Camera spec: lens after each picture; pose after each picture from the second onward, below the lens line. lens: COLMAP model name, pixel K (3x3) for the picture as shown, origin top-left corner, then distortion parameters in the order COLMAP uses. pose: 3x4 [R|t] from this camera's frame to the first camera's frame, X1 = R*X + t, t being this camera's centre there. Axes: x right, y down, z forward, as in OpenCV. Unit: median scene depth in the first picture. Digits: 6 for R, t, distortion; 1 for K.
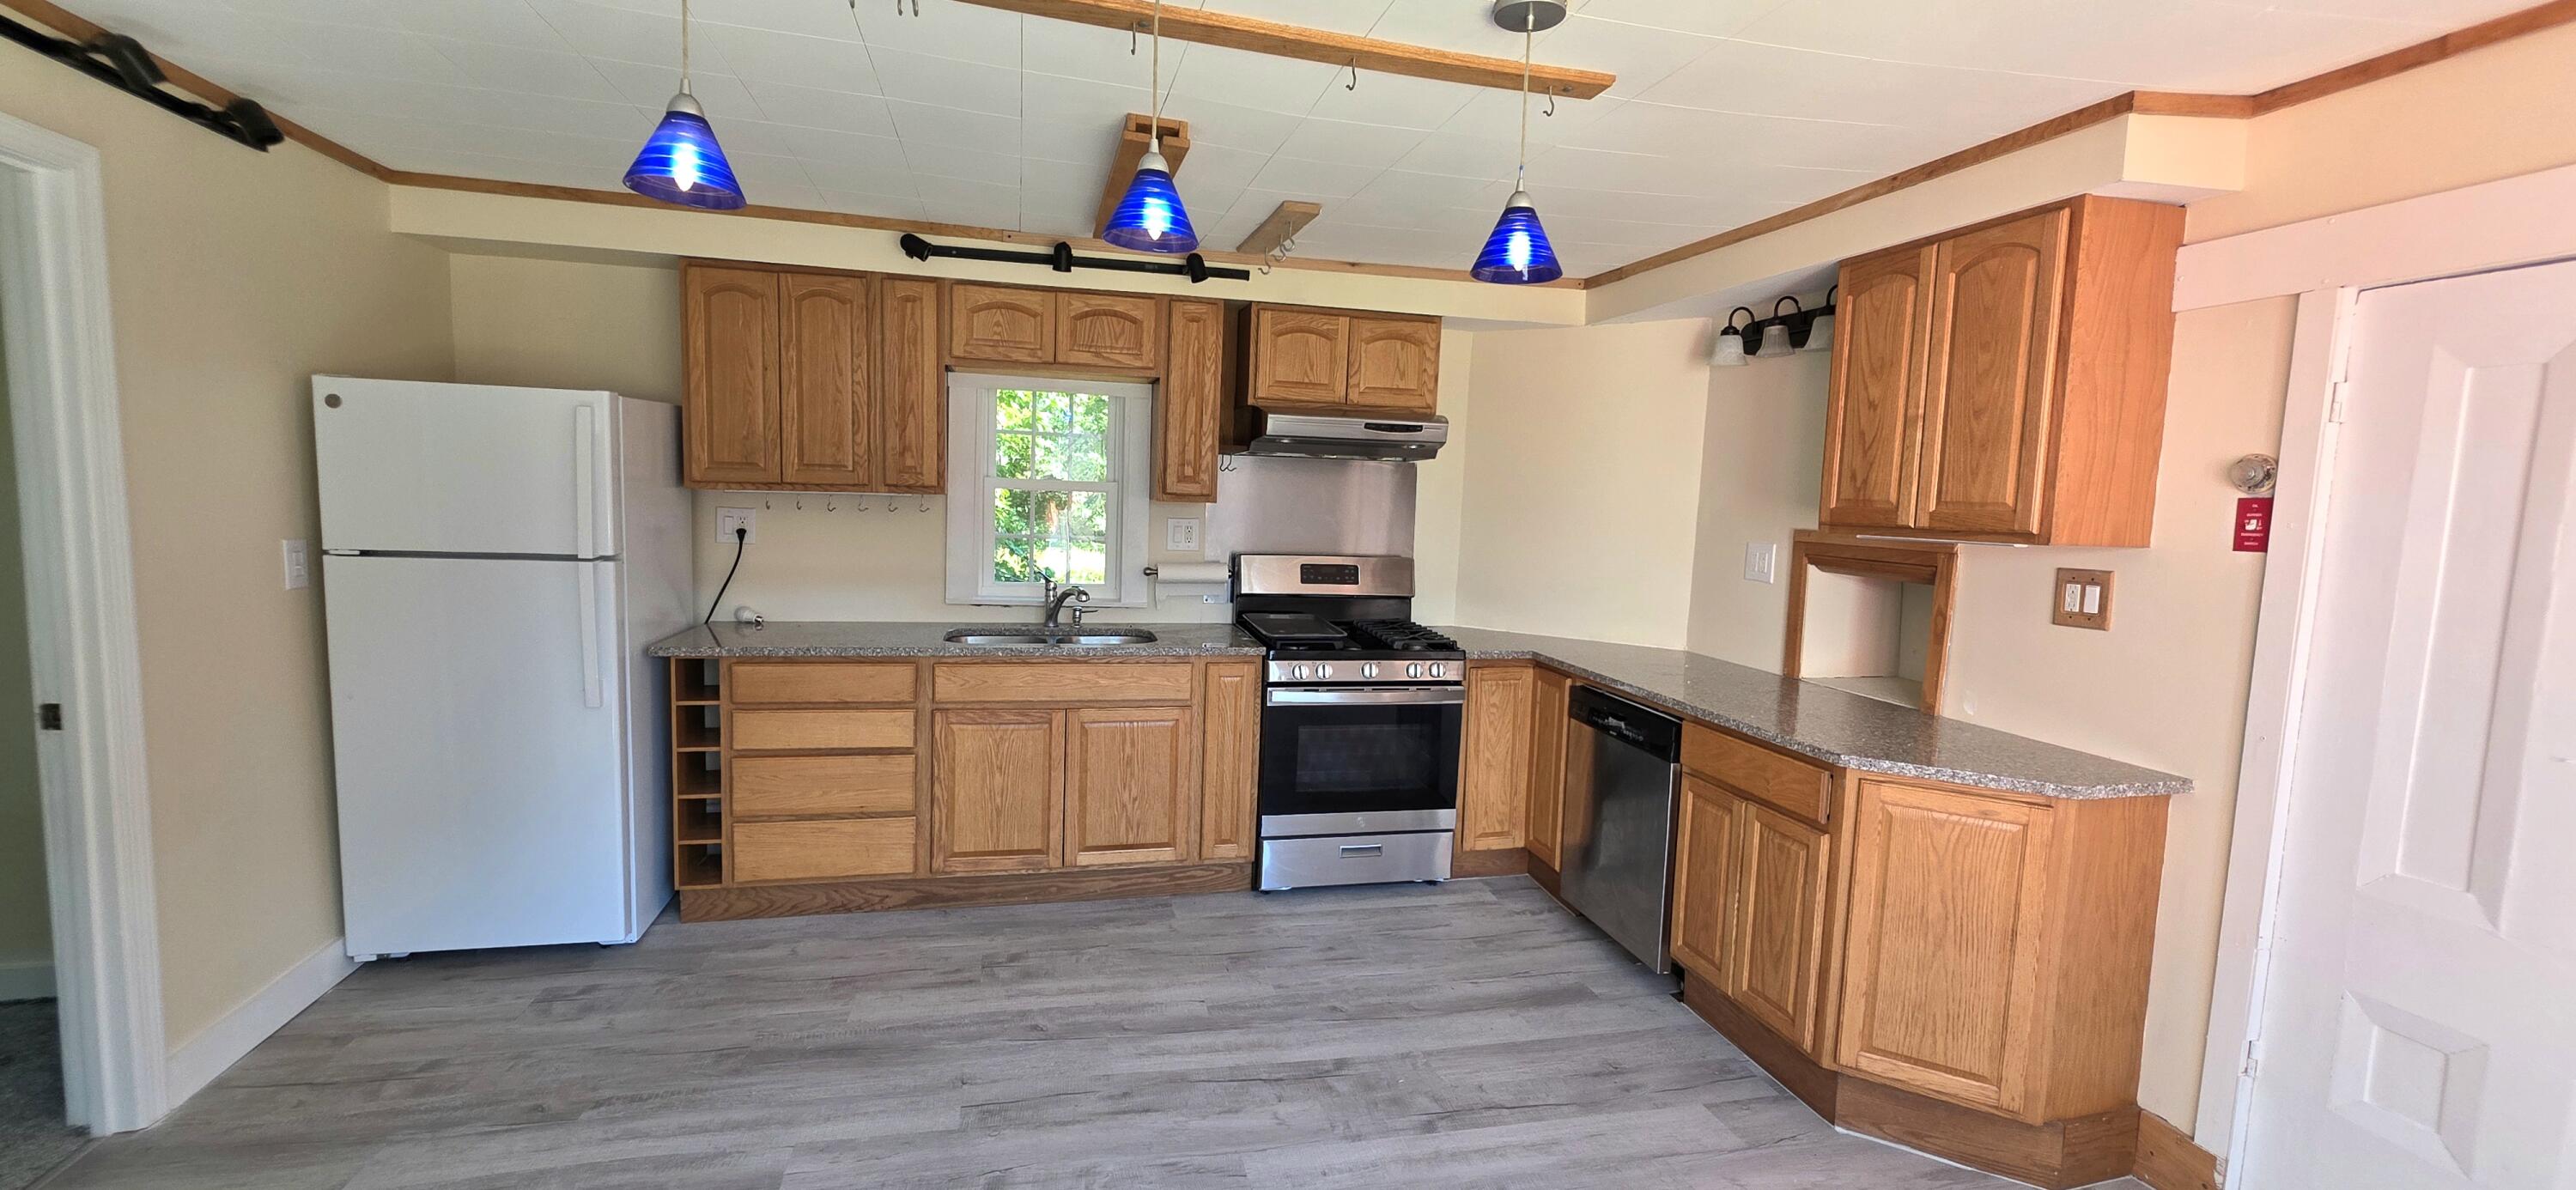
lens RADIAL K [[1010.5, 0, 1288.0], [0, 1010.5, 595.0], [0, 0, 1]] dist [-0.000216, 0.000086]
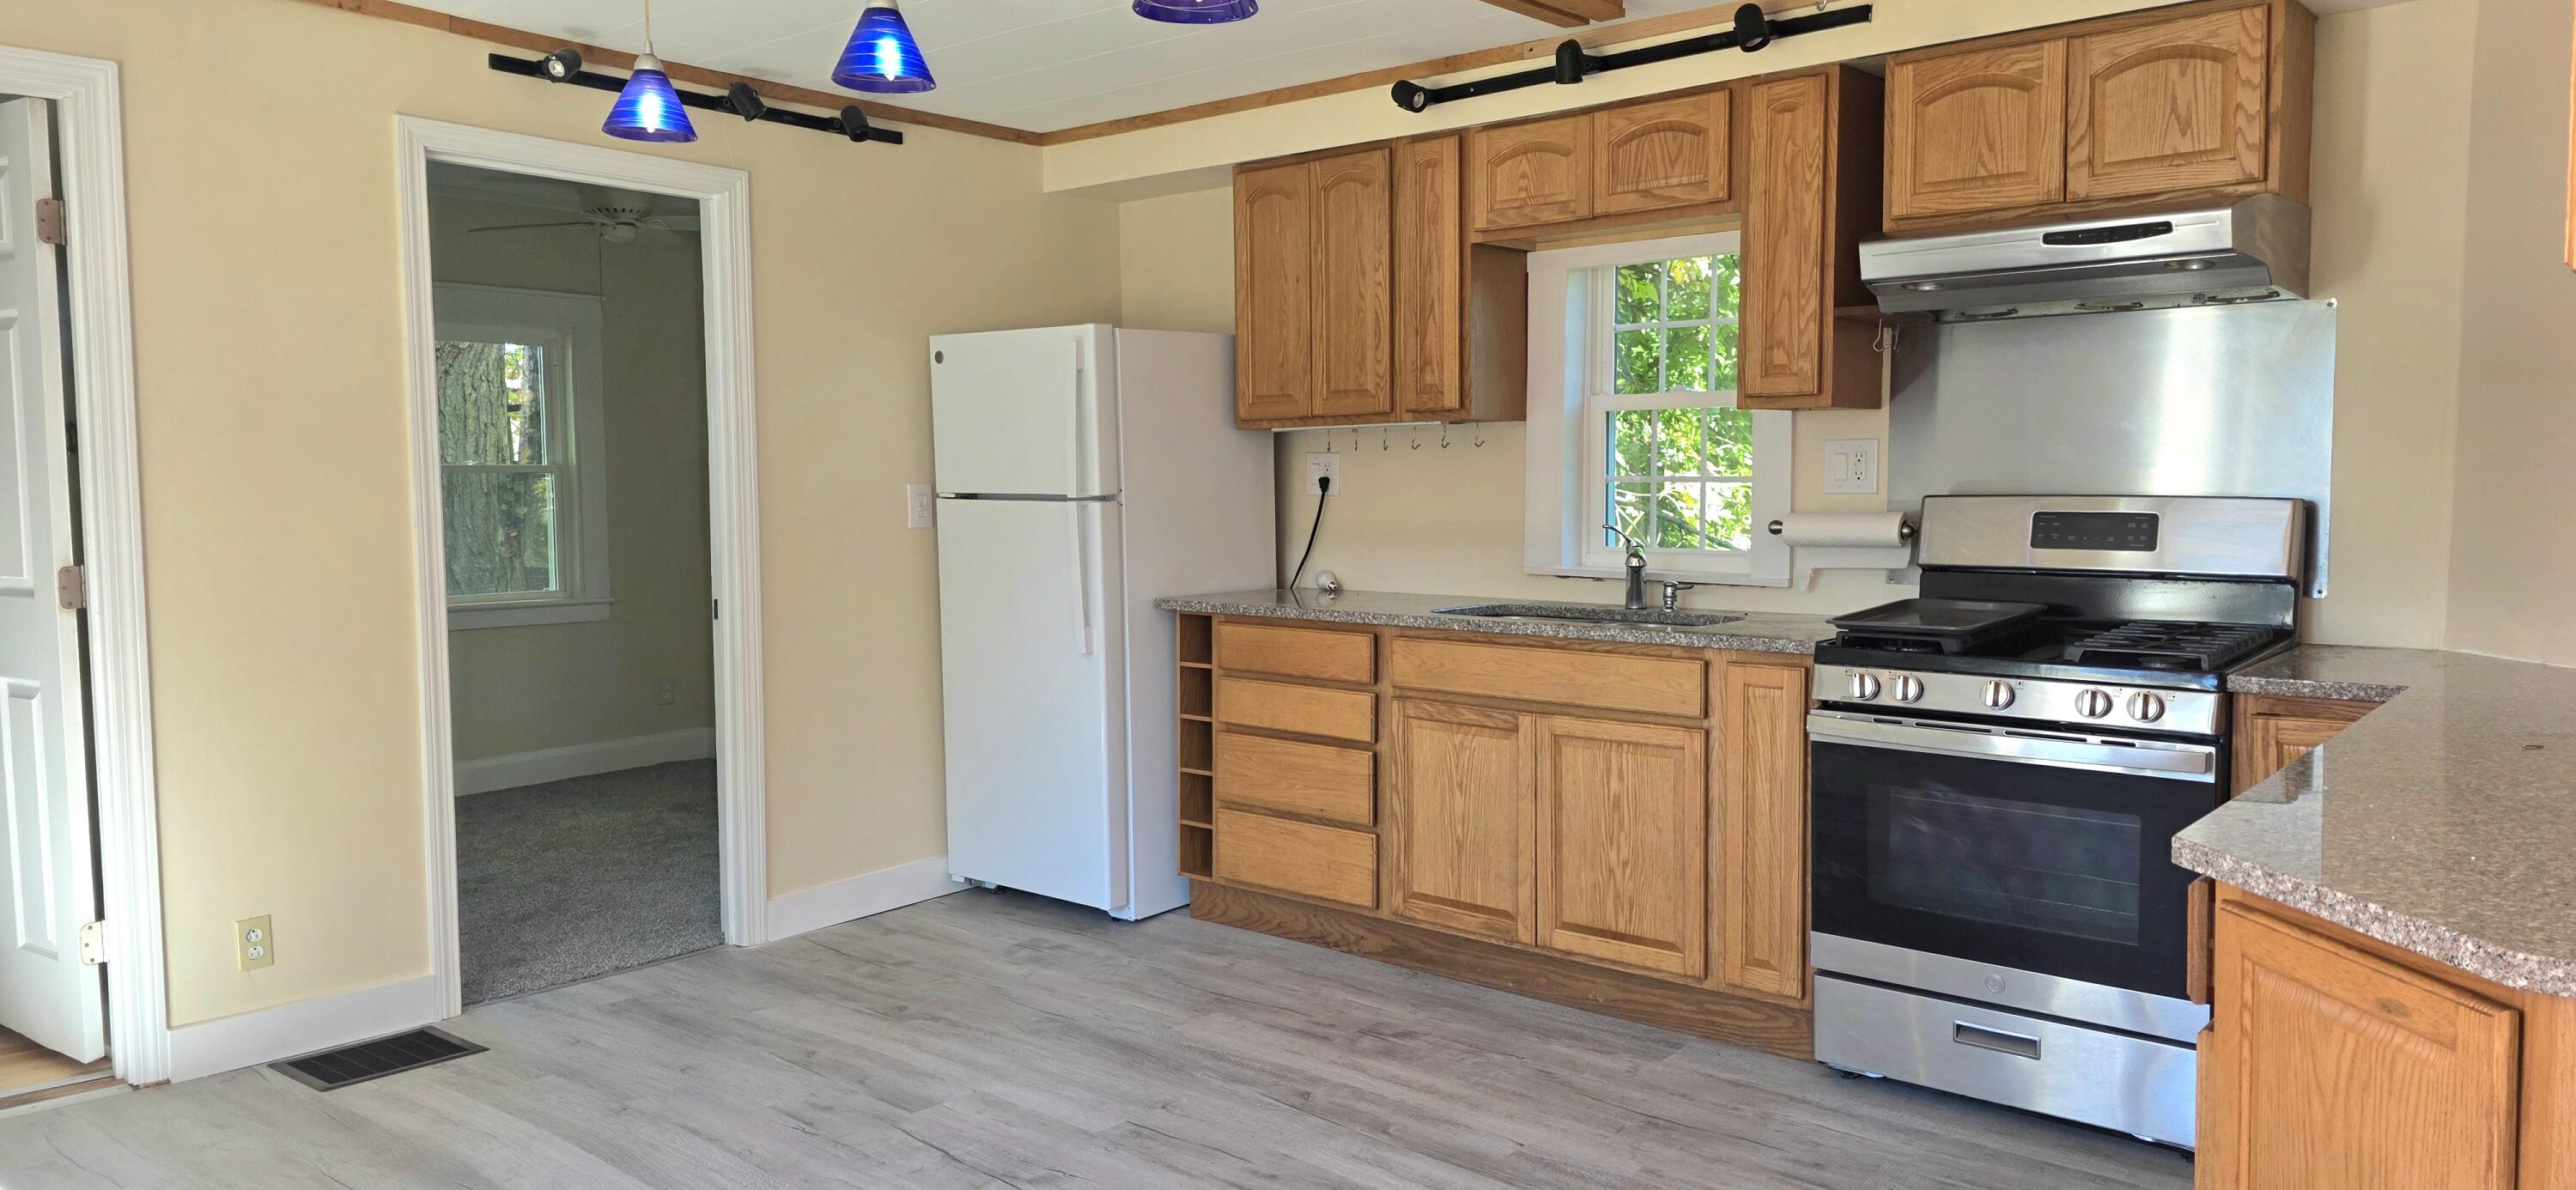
lens RADIAL K [[1681.4, 0, 1288.0], [0, 1681.4, 595.0], [0, 0, 1]] dist [0.140005, -0.255919]
pose [[0.597428, 0.021029, -0.801647, 0.615659], [-0.053169, 0.998495, -0.013431, 0.057284], [0.800158, 0.050647, 0.597647, 0.167638]]
